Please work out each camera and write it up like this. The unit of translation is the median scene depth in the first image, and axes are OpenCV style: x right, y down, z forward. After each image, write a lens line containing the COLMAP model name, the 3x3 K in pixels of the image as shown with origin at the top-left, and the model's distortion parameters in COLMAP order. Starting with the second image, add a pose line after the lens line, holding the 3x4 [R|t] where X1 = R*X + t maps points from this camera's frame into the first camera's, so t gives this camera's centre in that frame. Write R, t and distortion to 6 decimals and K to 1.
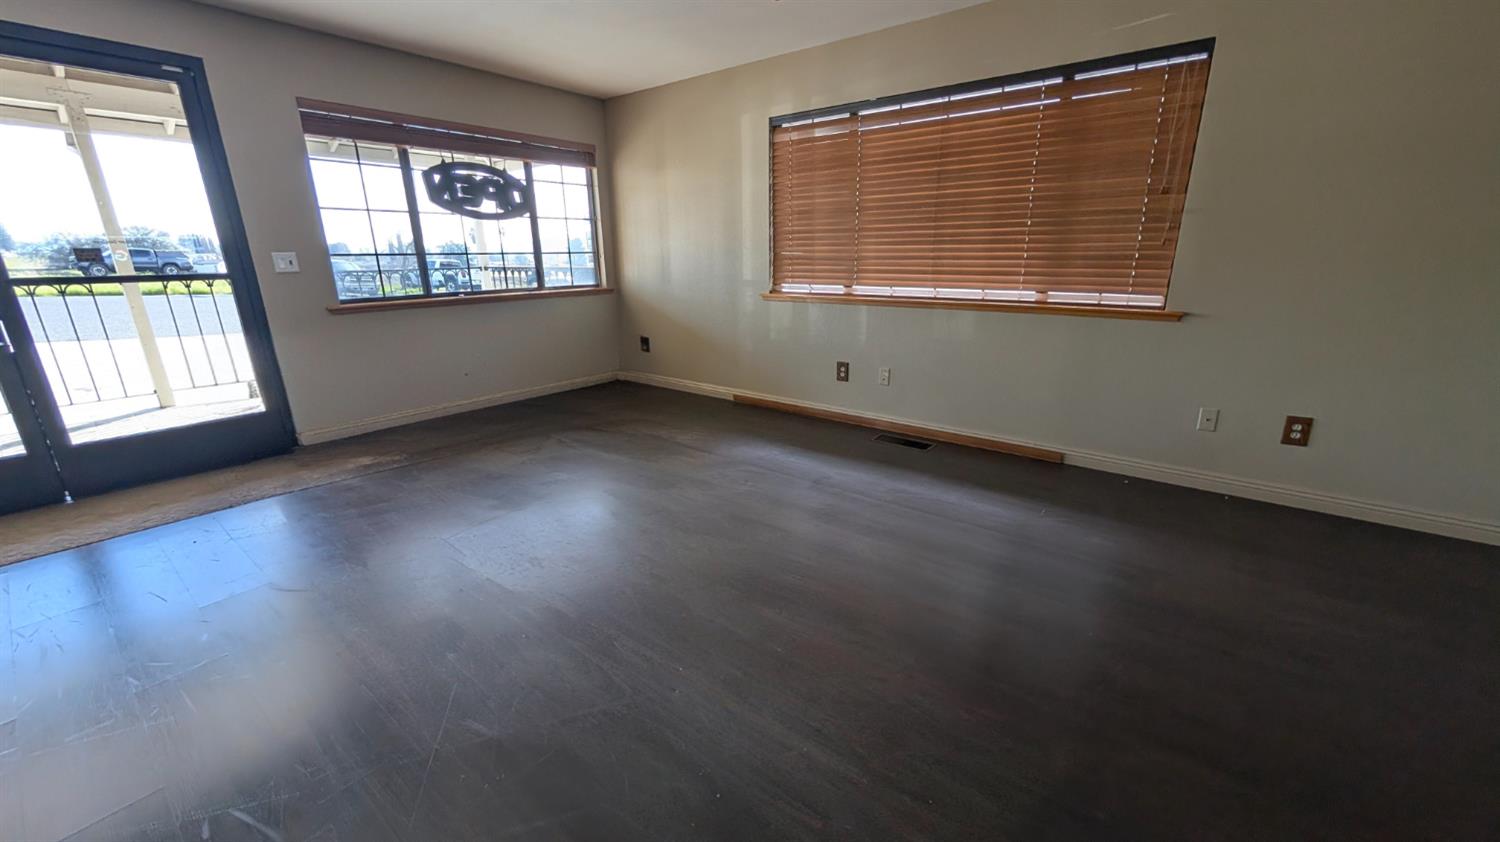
lens RADIAL K [[575.8, 0, 751.1], [0, 575.8, 427.4], [0, 0, 1]] dist [0.002595, 0.000181]
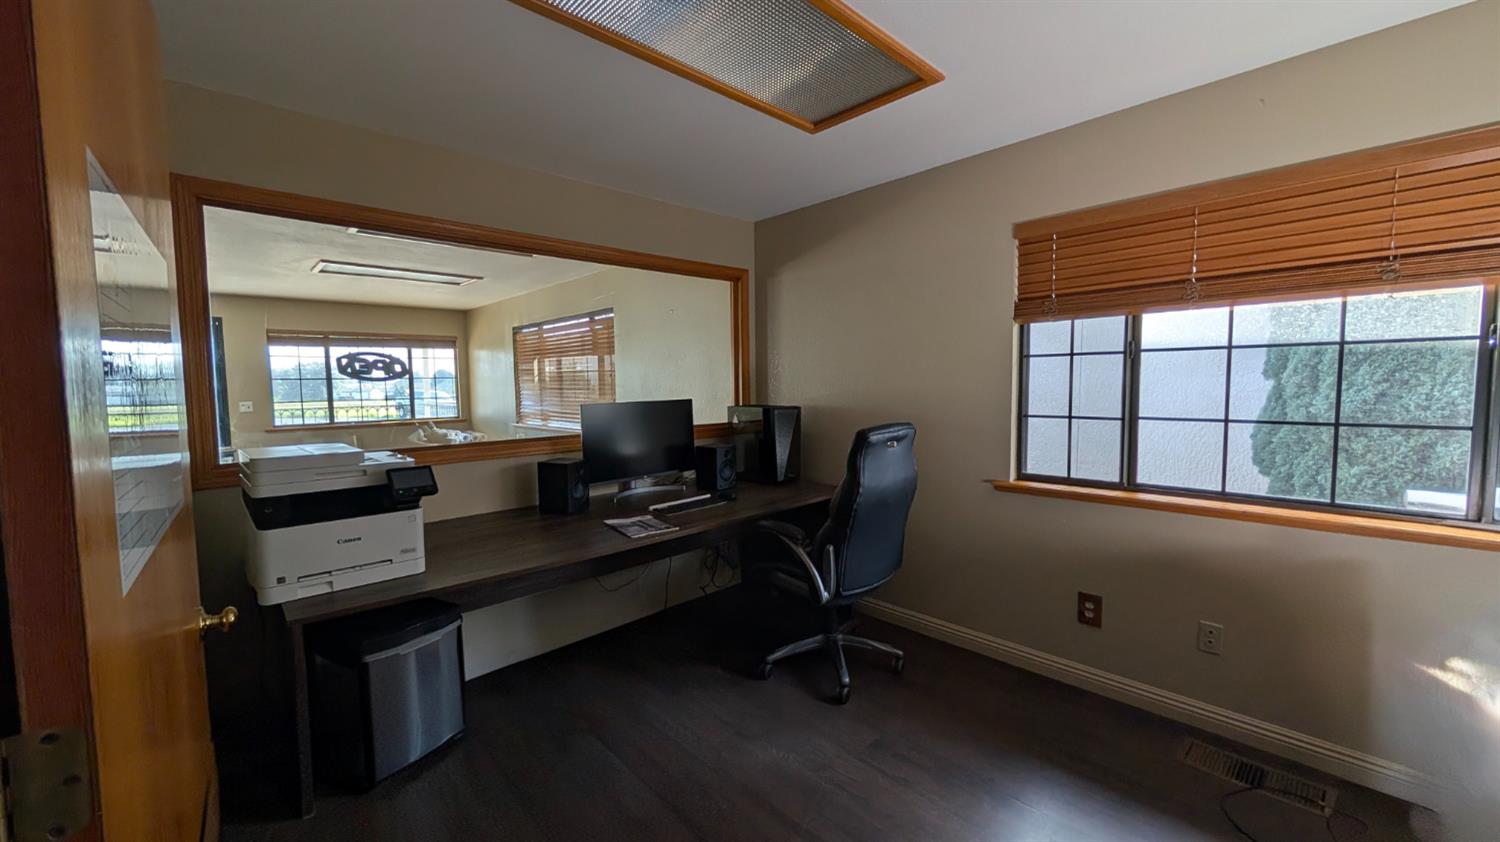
lens RADIAL K [[575.8, 0, 757.1], [0, 575.8, 423.2], [0, 0, 1]] dist [0.002595, 0.000181]
pose [[0.986926, 0.008152, -0.160970, 0.989978], [-0.042787, 0.976137, -0.212897, 0.090298], [0.155393, 0.217001, 0.963724, -0.494633]]
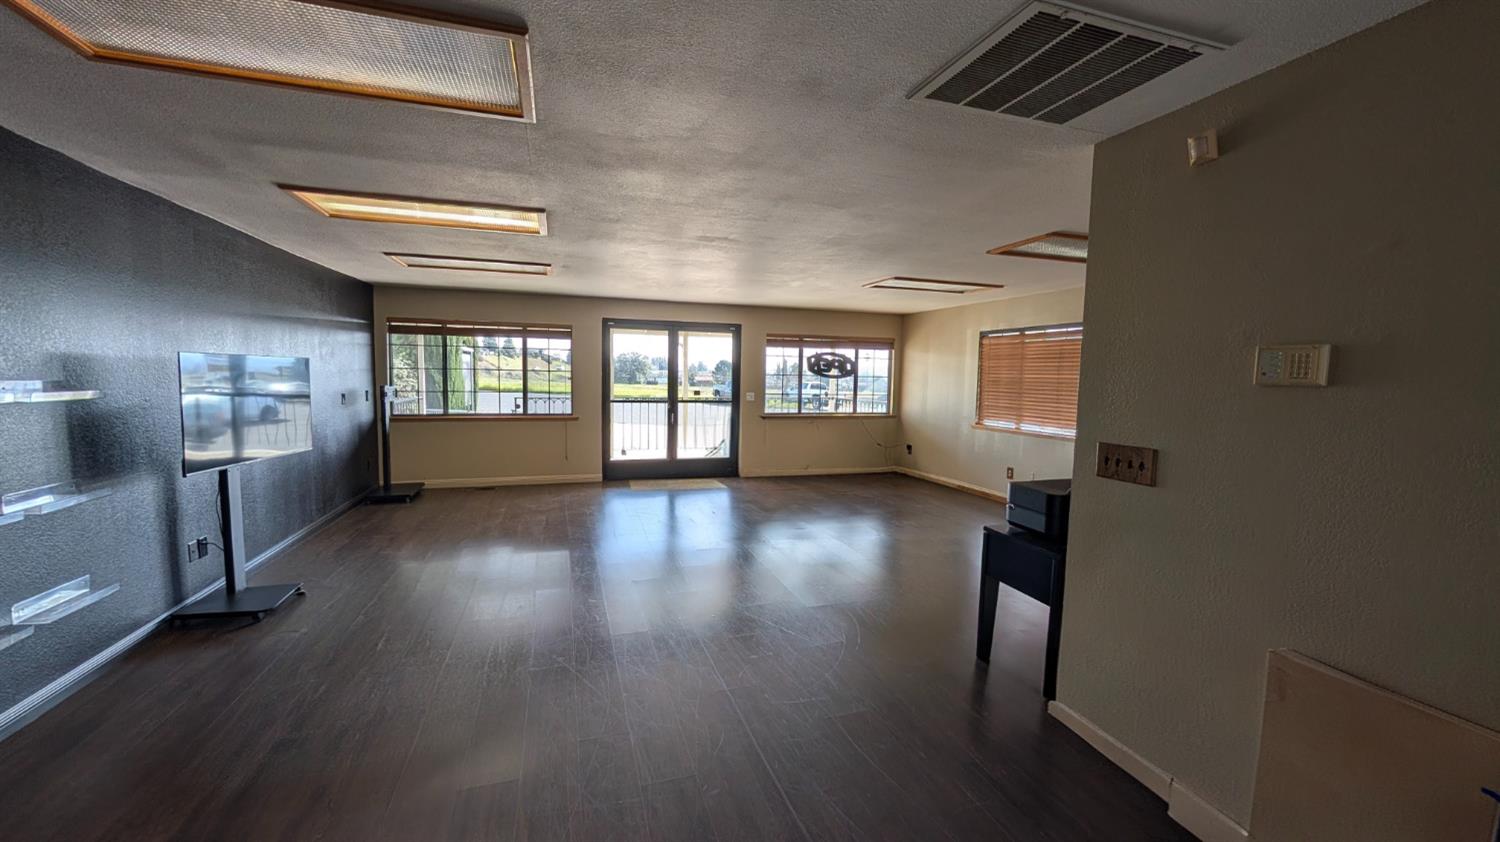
lens RADIAL K [[575.8, 0, 751.3], [0, 575.8, 423.7], [0, 0, 1]] dist [0.002595, 0.000181]
pose [[0.834465, 0.073751, -0.546103, 0.415902], [-0.187152, 0.970030, -0.154972, 0.156014], [0.518307, 0.231524, 0.823259, -0.763940]]
